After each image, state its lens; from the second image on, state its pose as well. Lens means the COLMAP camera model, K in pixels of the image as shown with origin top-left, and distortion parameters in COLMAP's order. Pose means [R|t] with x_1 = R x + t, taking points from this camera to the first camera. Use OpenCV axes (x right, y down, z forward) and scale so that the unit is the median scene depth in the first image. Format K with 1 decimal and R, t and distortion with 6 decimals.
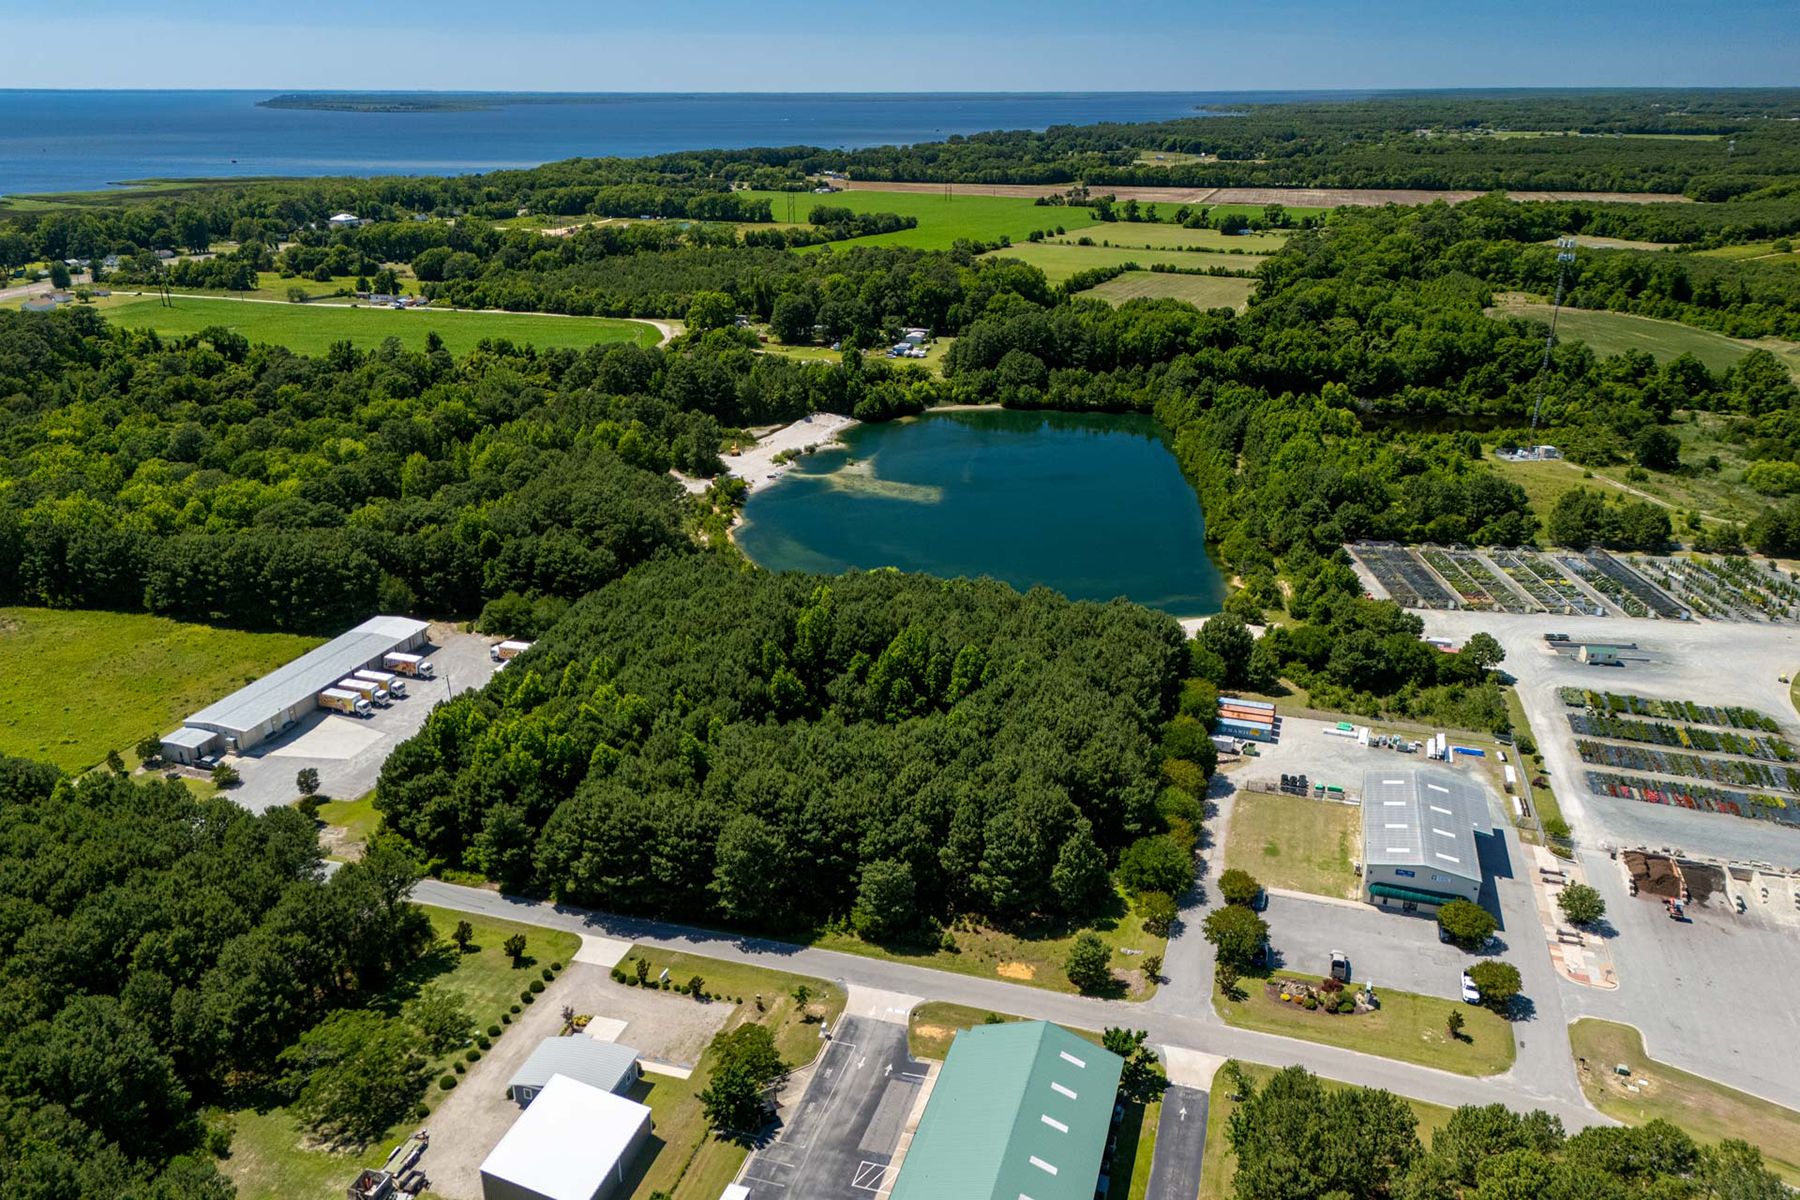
lens RADIAL K [[1318.0, 0, 901.8], [0, 1318.0, 623.1], [0, 0, 1]] dist [0.095335, -0.116761]
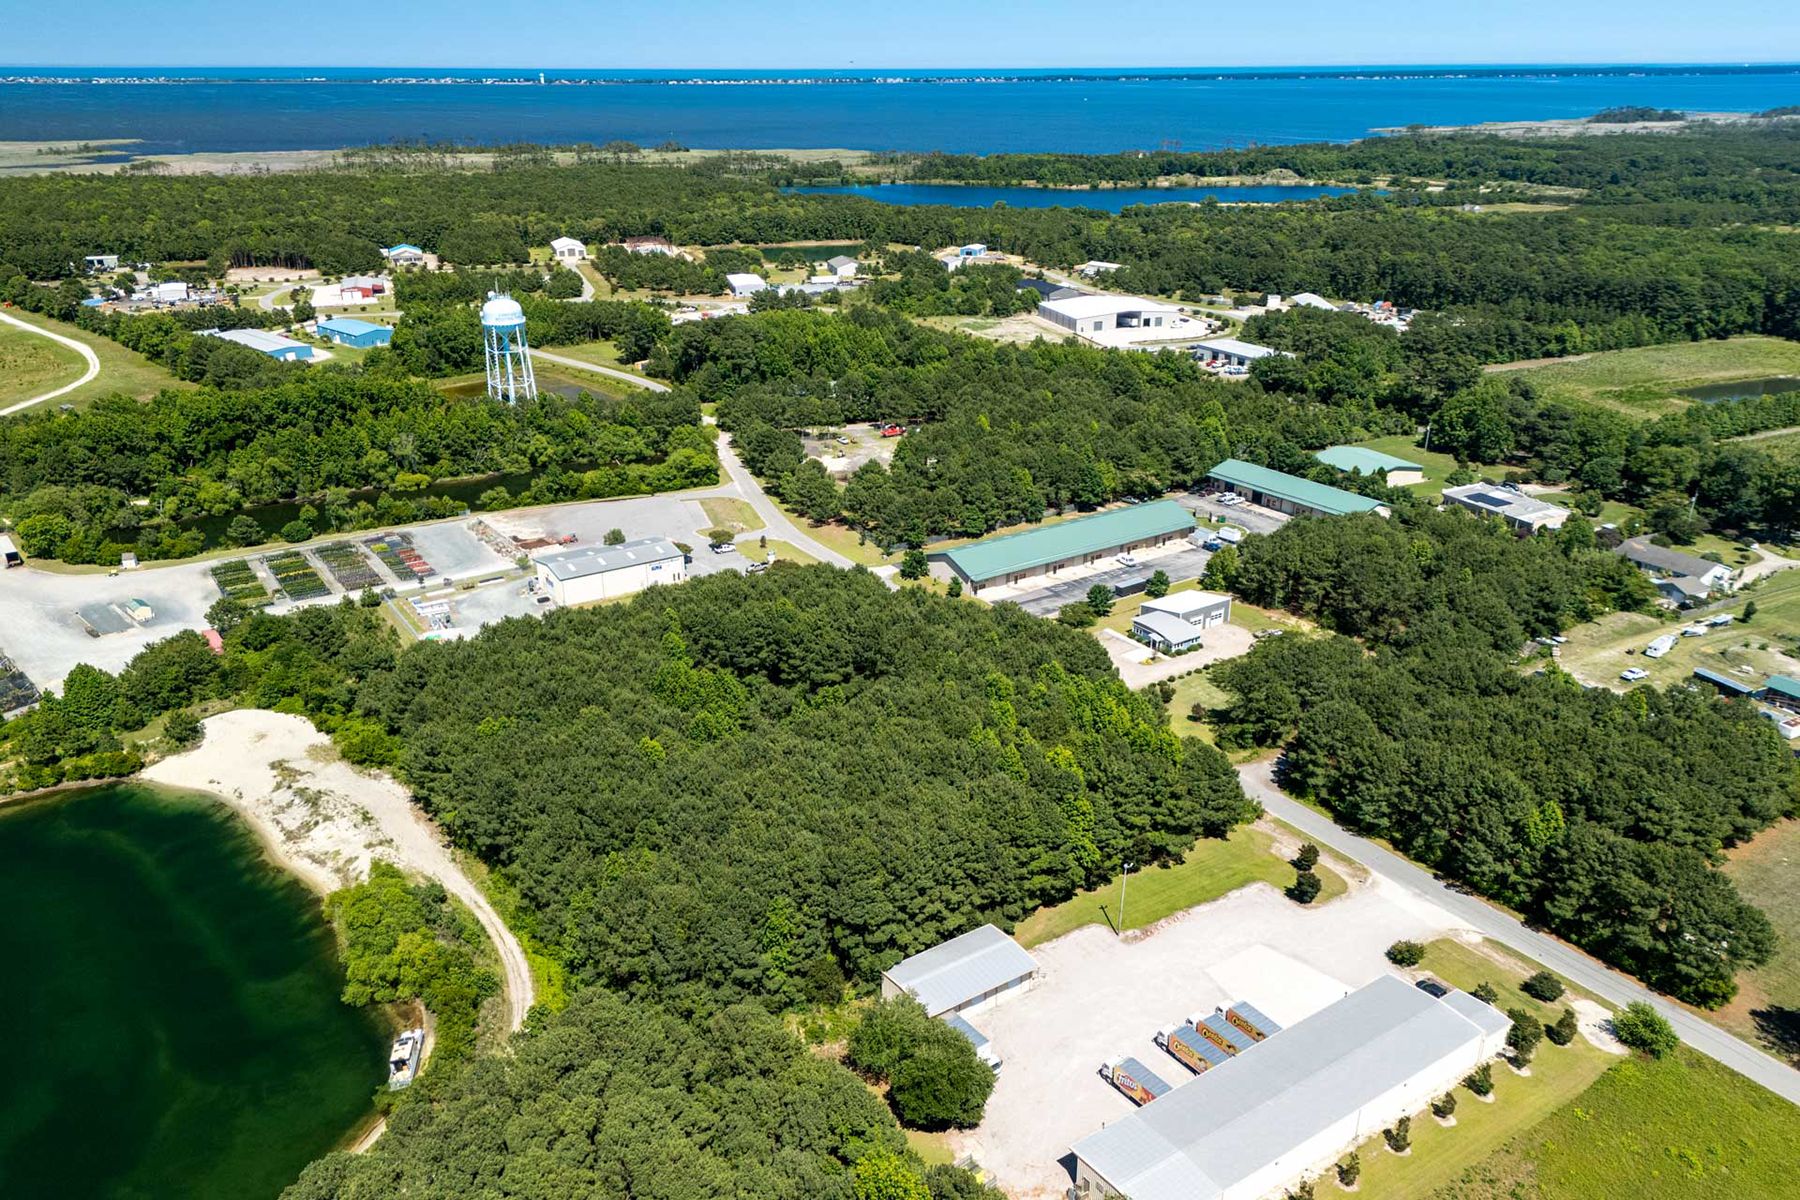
lens RADIAL K [[1325.3, 0, 898.7], [0, 1325.3, 602.8], [0, 0, 1]] dist [0.079807, -0.082757]
pose [[-0.782794, -0.228868, 0.578664, -0.602283], [0.235716, 0.751558, 0.616116, -0.526808], [-0.575909, 0.618692, -0.534368, 1.296952]]
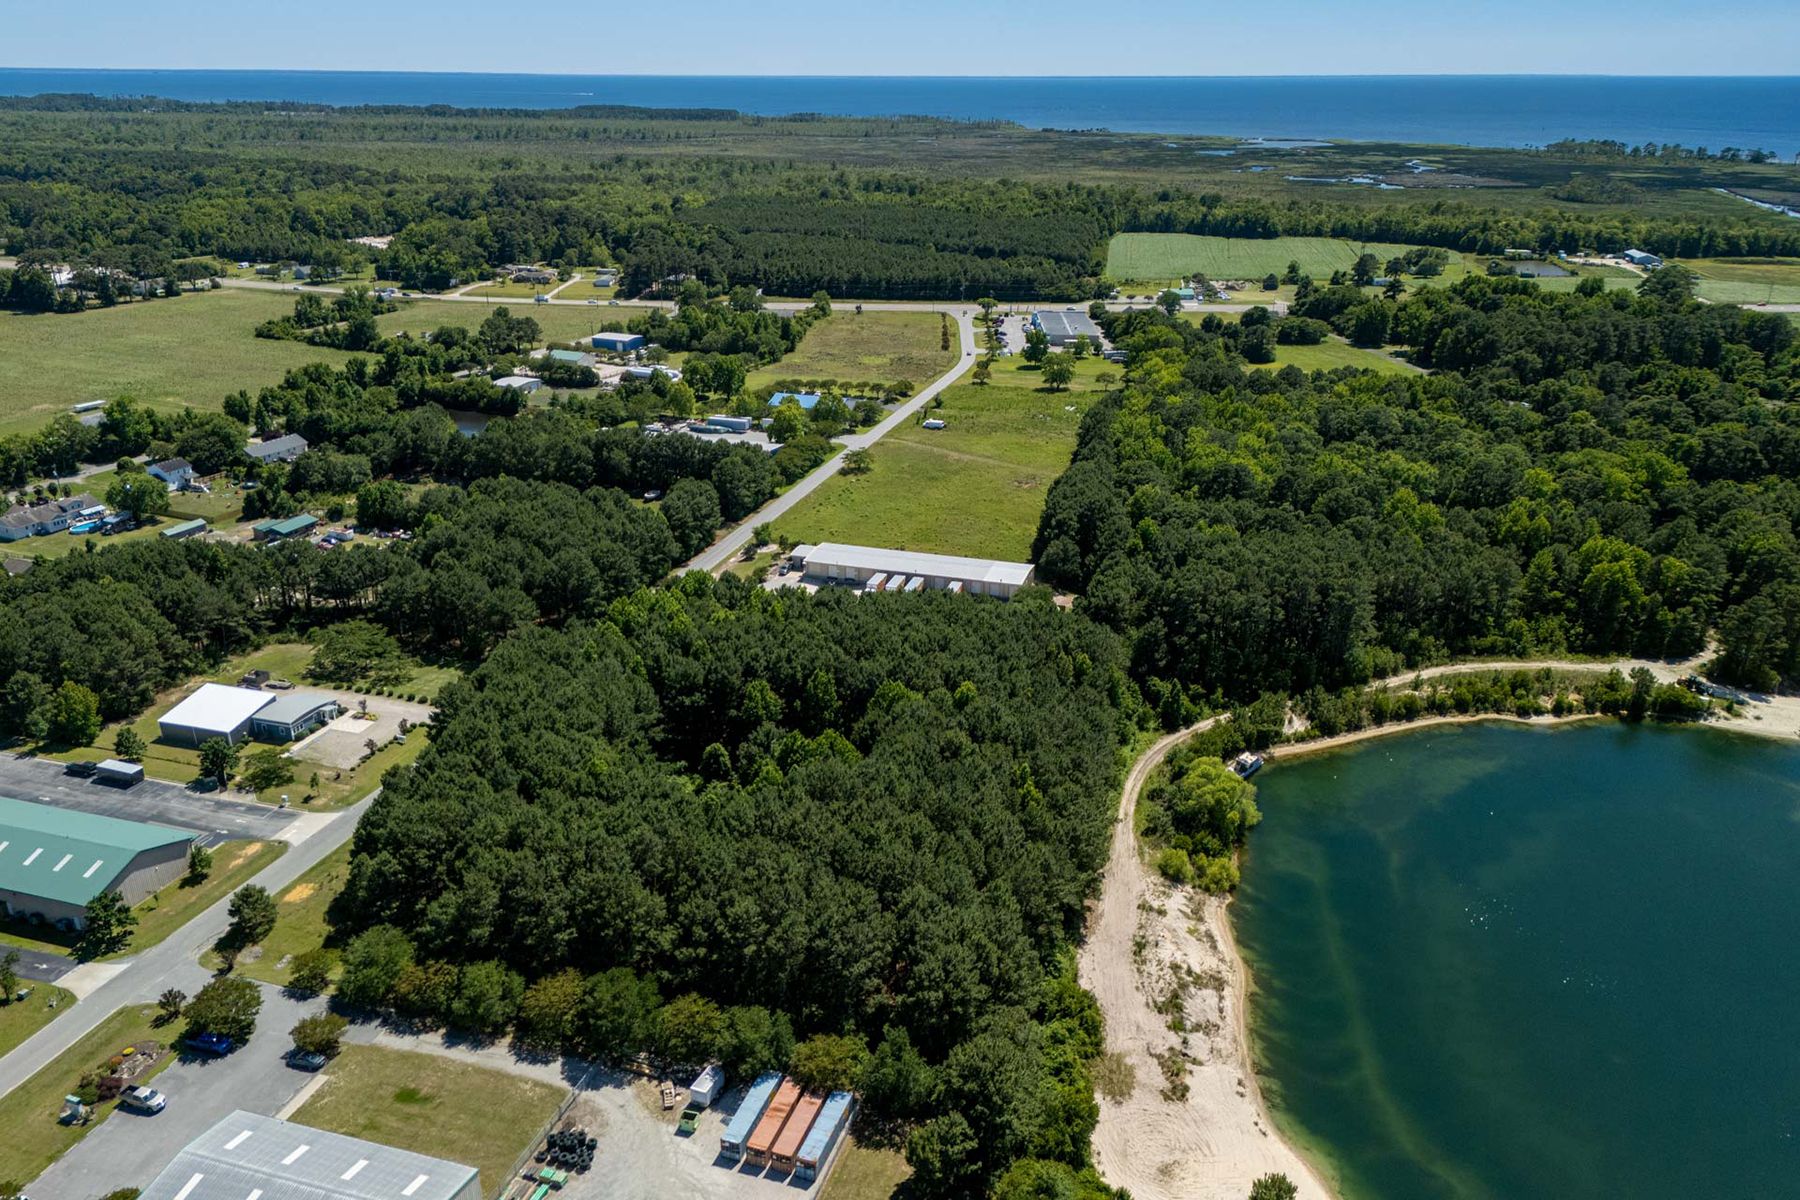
lens RADIAL K [[1322.8, 0, 894.1], [0, 1322.8, 640.9], [0, 0, 1]] dist [0.080003, -0.076283]
pose [[-0.002395, 0.392918, -0.919570, 0.695482], [-0.376065, 0.851716, 0.364904, -0.337959], [0.926590, 0.346692, 0.145723, 0.844048]]
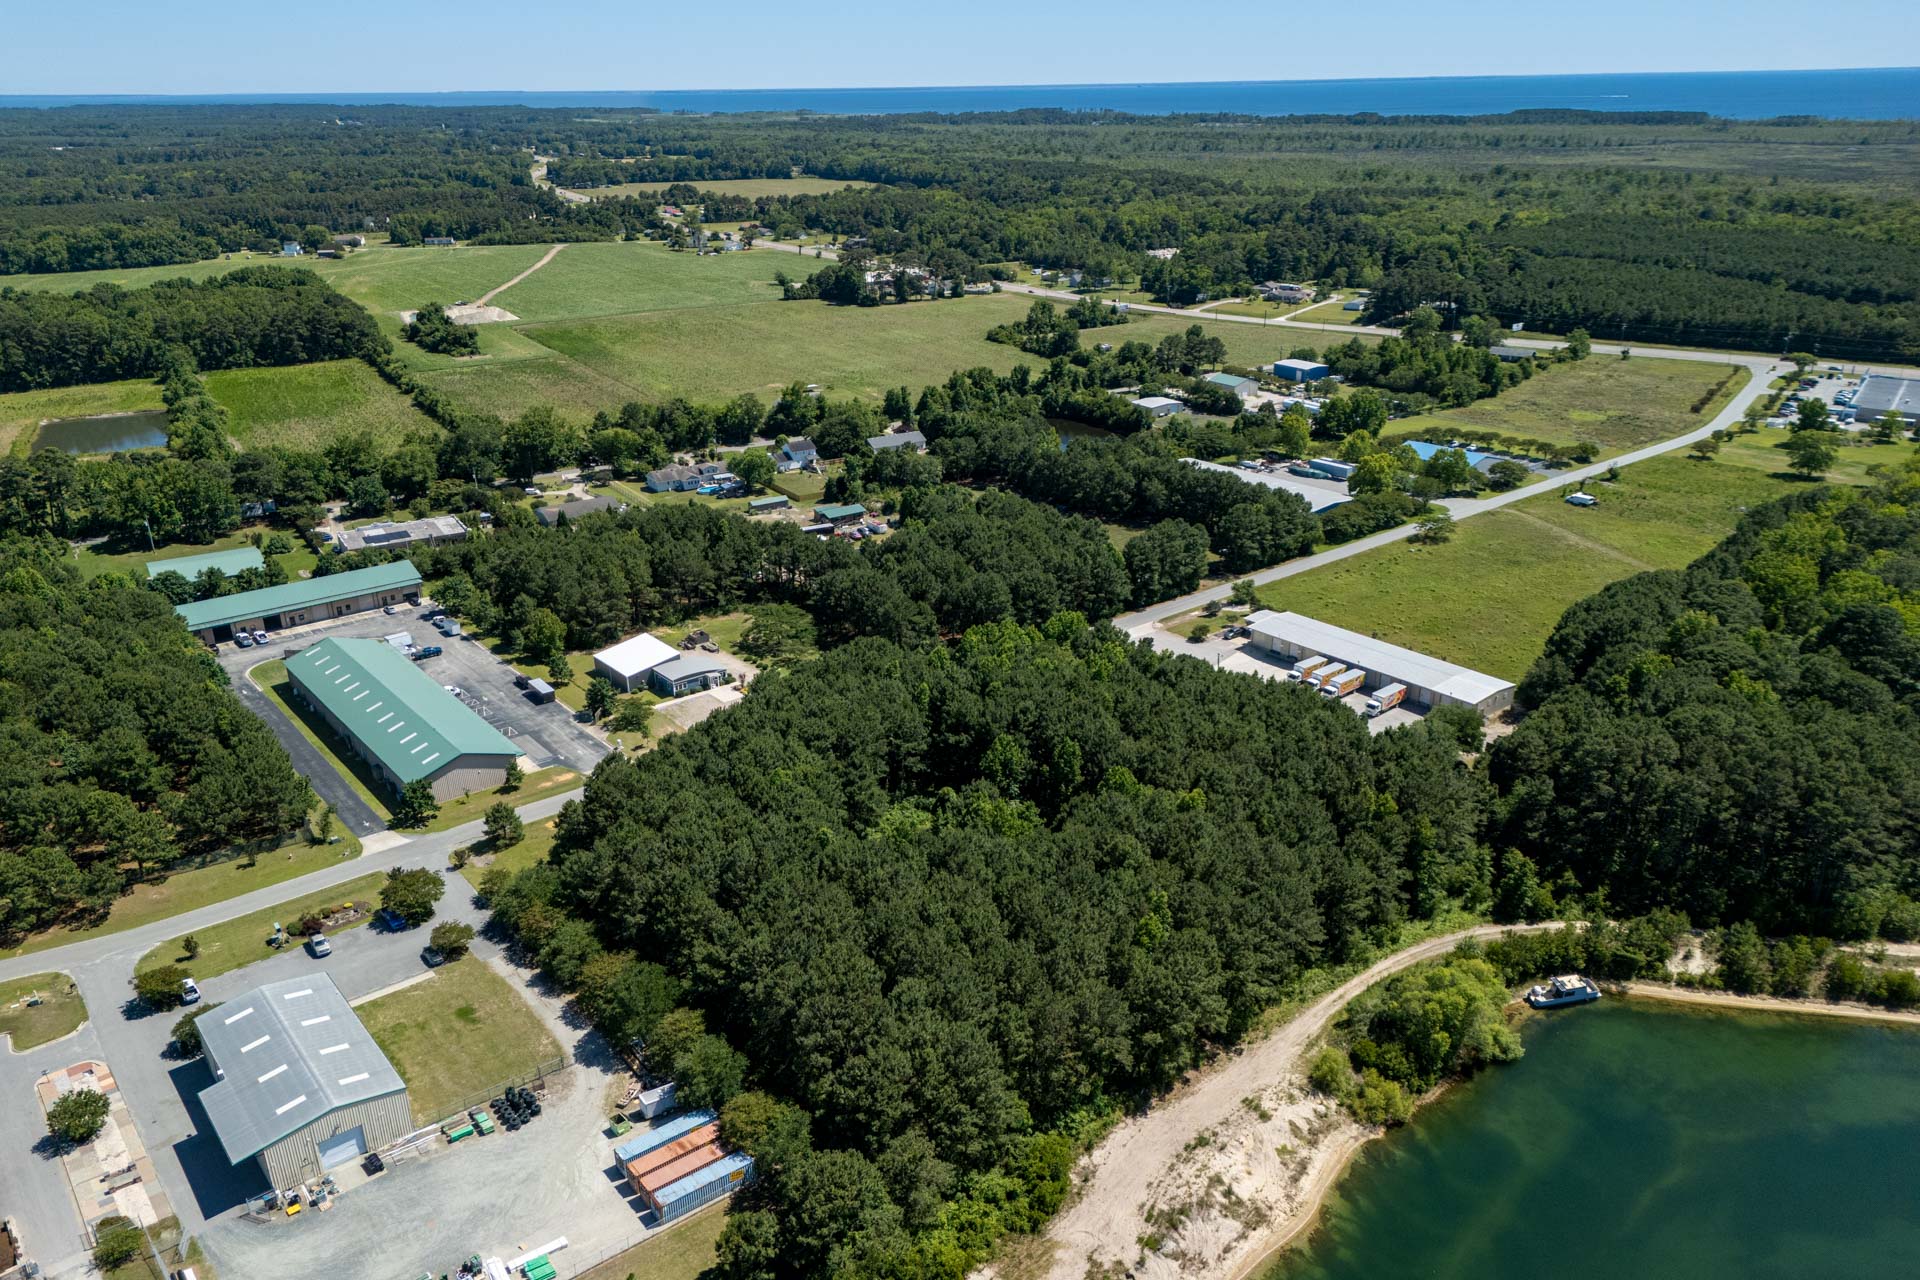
lens RADIAL K [[1413.7, 0, 958.6], [0, 1413.7, 643.0], [0, 0, 1]] dist [0.079807, -0.082757]
pose [[-0.555685, 0.313093, -0.770186, 0.579919], [-0.295863, 0.791267, 0.535127, -0.466888], [0.776968, 0.525232, -0.347063, 1.144469]]
